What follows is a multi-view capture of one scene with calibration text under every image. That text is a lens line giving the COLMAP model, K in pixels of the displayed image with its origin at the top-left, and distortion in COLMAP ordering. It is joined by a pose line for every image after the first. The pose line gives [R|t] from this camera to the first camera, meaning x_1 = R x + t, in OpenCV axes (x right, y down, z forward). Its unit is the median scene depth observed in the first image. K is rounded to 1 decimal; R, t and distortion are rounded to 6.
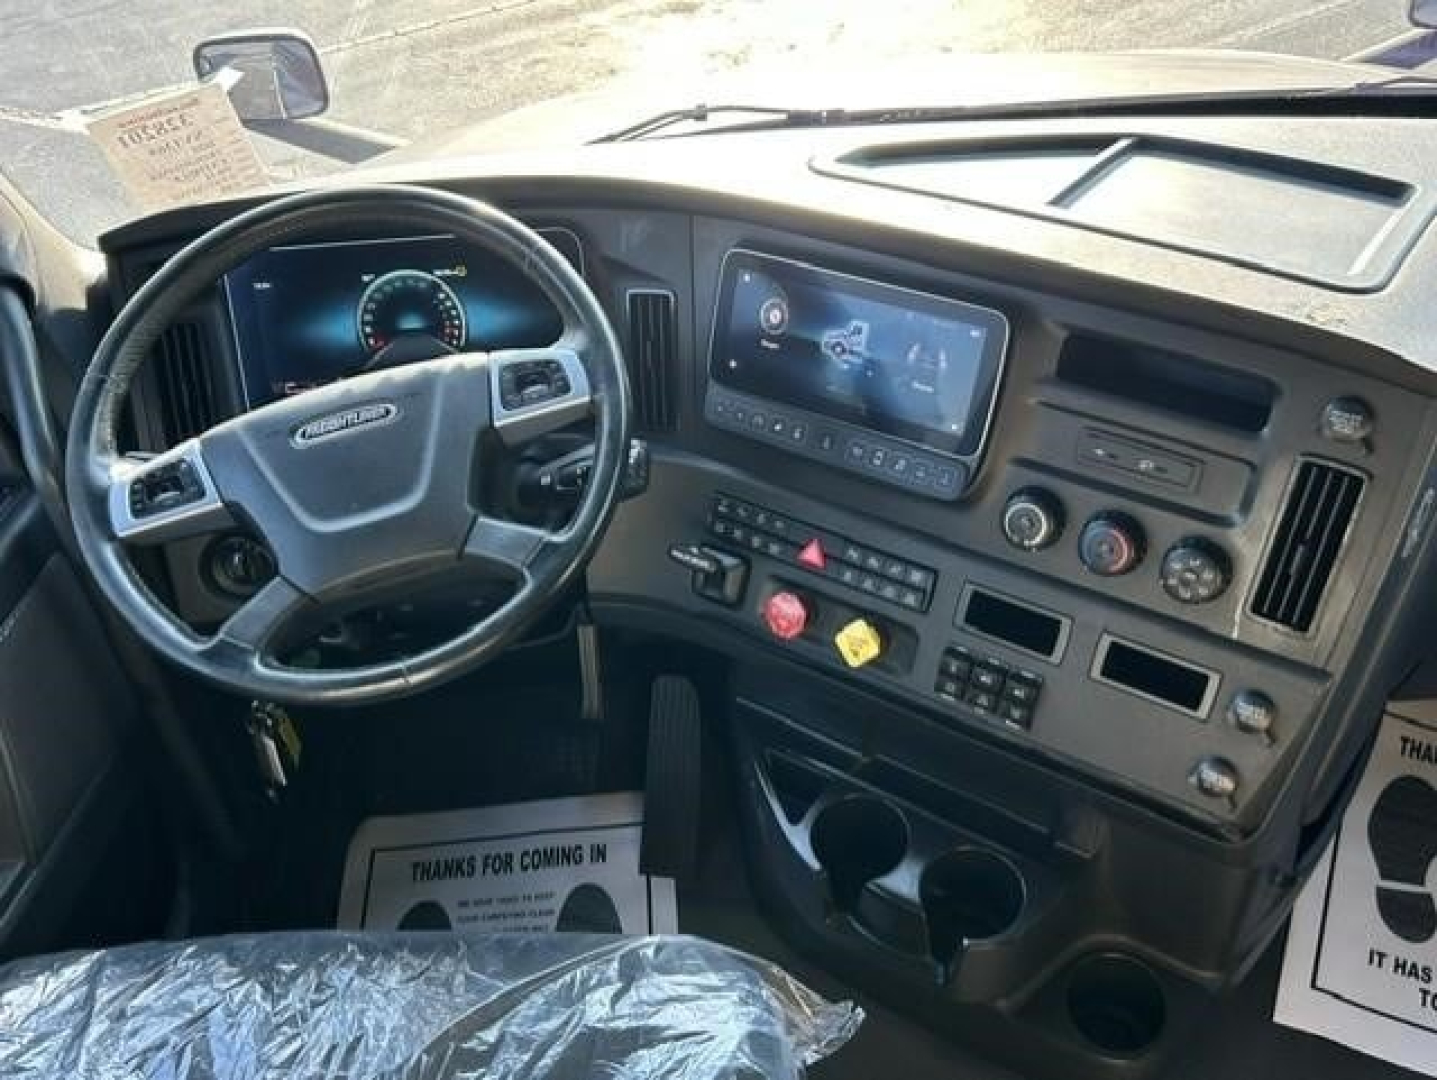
lens RADIAL K [[1282.8, 0, 722.4], [0, 1282.8, 555.3], [0, 0, 1]] dist [0.046674, -0.011970]
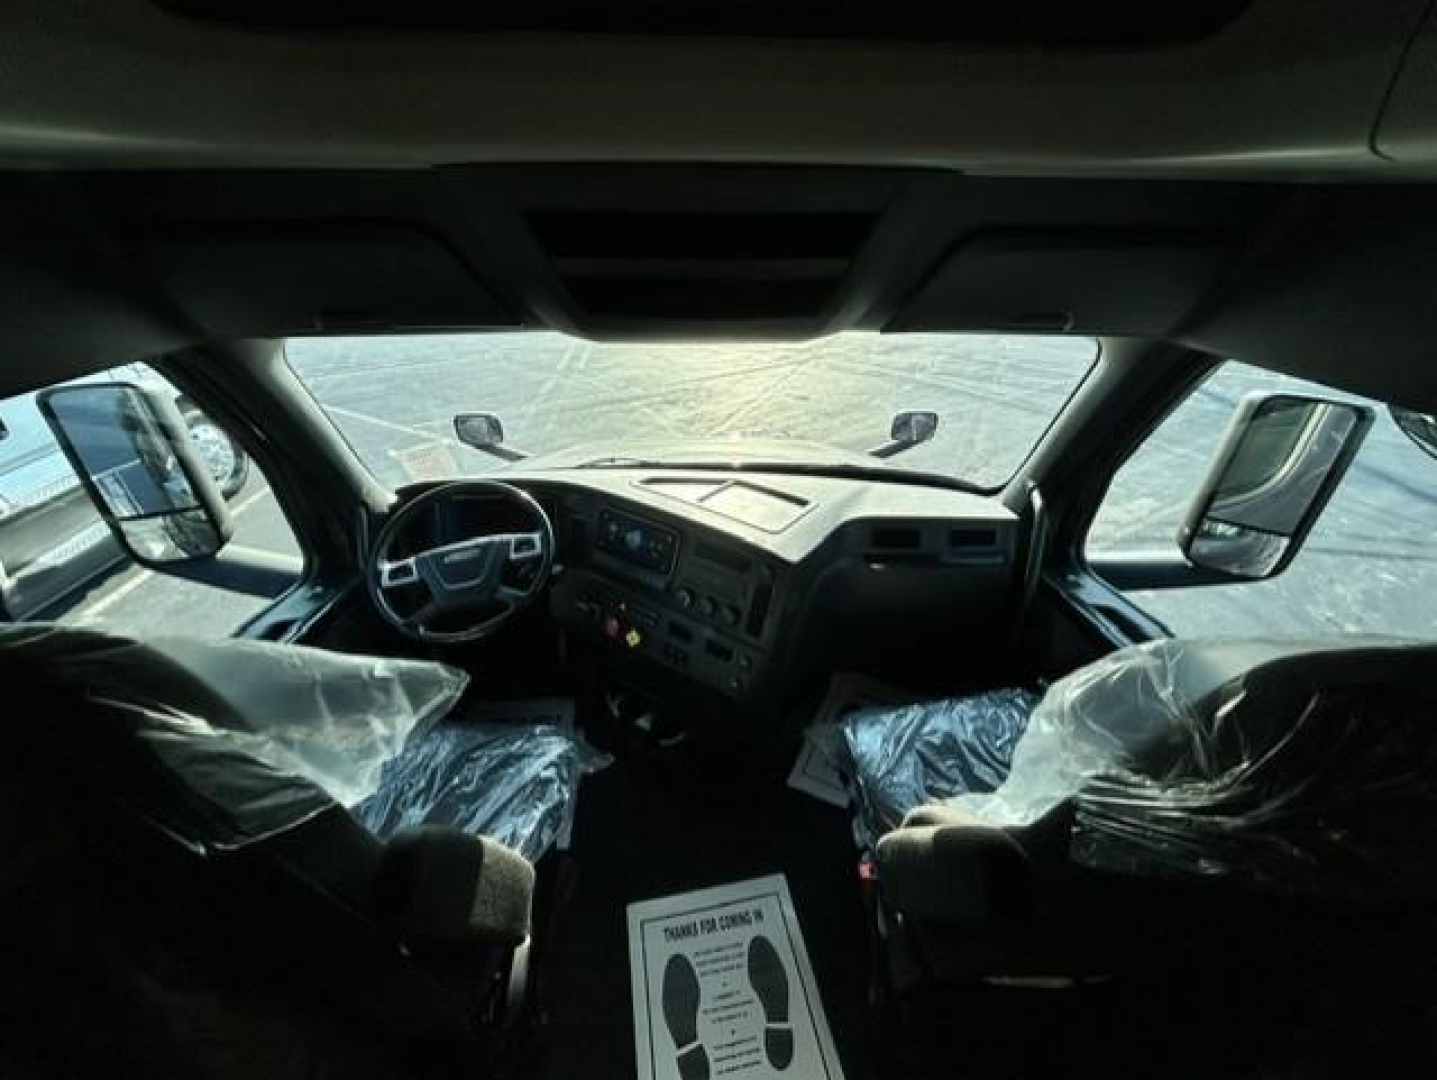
lens RADIAL K [[565.0, 0, 718.5], [0, 565.0, 540.0], [0, 0, 1]] dist [0.027176, -0.000089]
pose [[0.997482, 0.059221, 0.039031, 0.241994], [-0.052562, 0.986698, -0.153829, 0.037049], [-0.047622, 0.151390, 0.987326, -0.356938]]
